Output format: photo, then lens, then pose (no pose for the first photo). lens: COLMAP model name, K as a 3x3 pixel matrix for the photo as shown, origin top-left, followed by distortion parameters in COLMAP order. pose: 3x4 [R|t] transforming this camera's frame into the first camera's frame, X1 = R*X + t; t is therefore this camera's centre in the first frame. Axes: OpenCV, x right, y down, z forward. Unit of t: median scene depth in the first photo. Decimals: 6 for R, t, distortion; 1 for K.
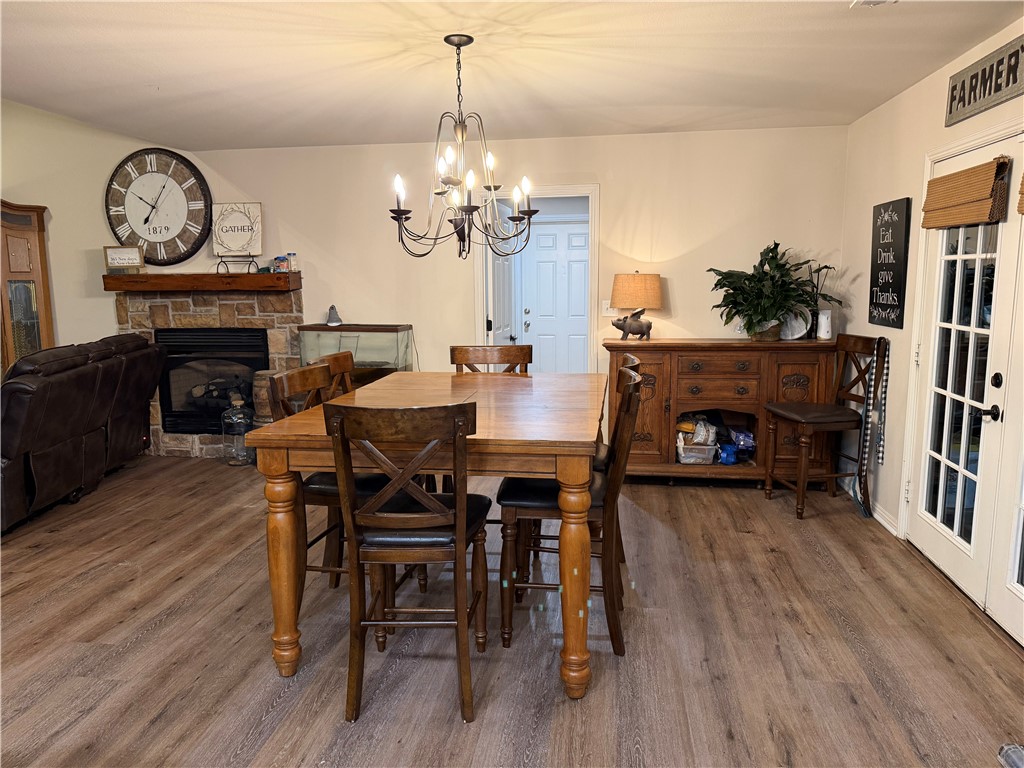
lens RADIAL K [[741.1, 0, 512.0], [0, 741.1, 384.0], [0, 0, 1]] dist [0.004500, 0.002678]
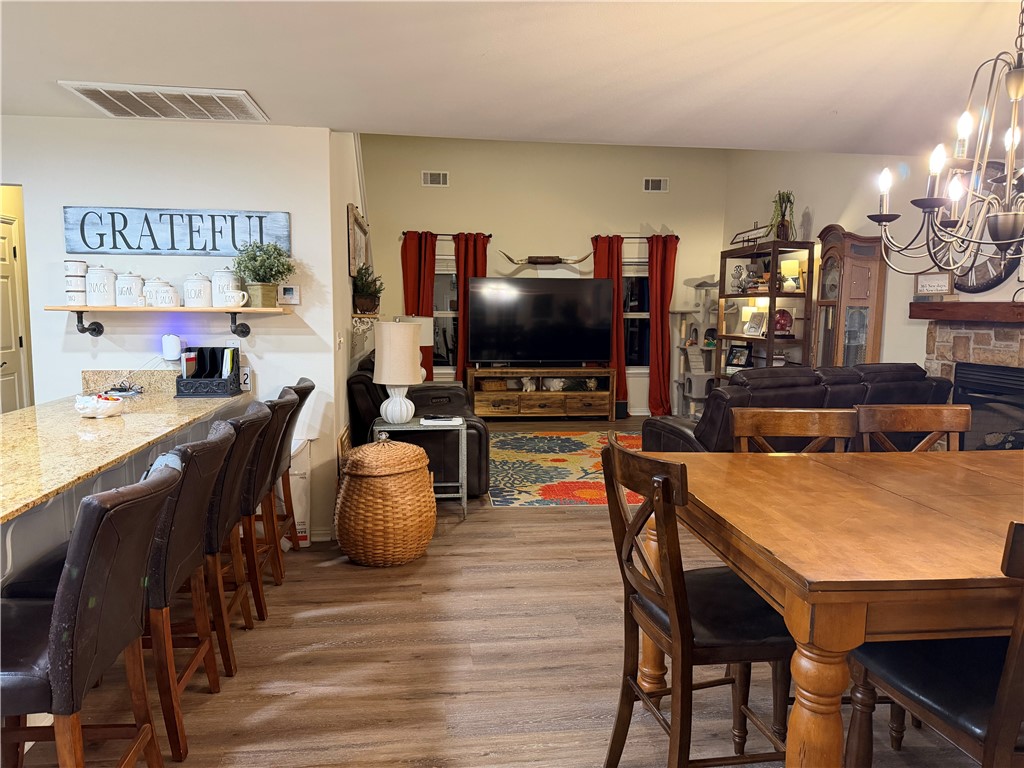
lens RADIAL K [[741.1, 0, 512.0], [0, 741.1, 384.0], [0, 0, 1]] dist [0.004500, 0.002678]
pose [[0.259851, 0.117281, -0.958500, 0.255352], [-0.154934, 0.984801, 0.078497, -0.035569], [0.953138, 0.128107, 0.274073, 0.239148]]
